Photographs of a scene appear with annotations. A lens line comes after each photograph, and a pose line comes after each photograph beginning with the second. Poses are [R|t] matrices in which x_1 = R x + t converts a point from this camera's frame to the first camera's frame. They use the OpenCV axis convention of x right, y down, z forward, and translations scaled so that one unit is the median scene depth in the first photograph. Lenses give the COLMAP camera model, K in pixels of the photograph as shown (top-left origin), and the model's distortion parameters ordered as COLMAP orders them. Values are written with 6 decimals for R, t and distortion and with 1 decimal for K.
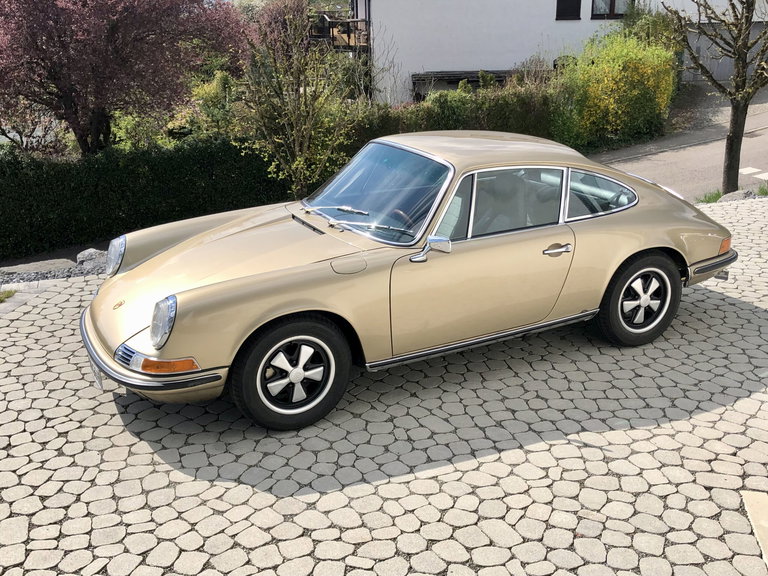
lens RADIAL K [[840.7, 0, 390.0], [0, 840.7, 286.8], [0, 0, 1]] dist [-0.015368, 0.000000]
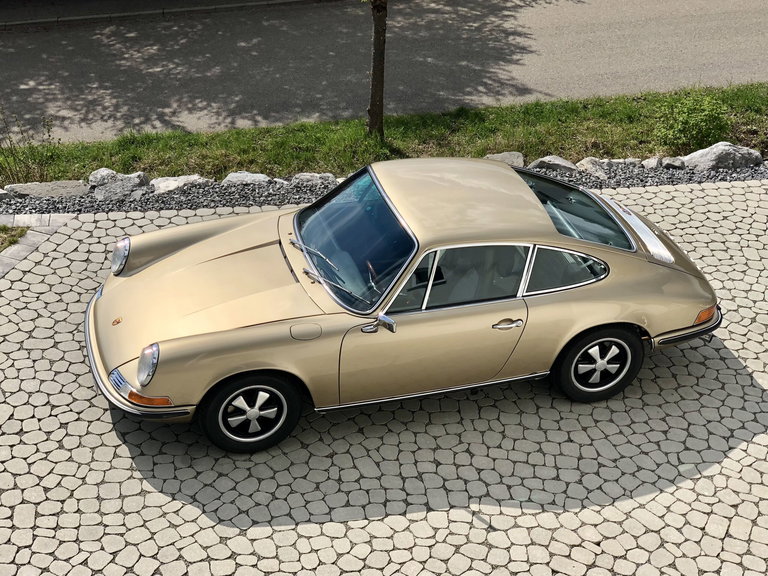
lens RADIAL K [[1295.5, 0, 381.0], [0, 1295.5, 288.1], [0, 0, 1]] dist [-0.021853, 0.000000]
pose [[0.982008, 0.149137, -0.115841, 0.254281], [-0.118477, 0.964246, 0.237050, -0.525706], [0.147053, -0.219061, 0.964566, -0.712073]]
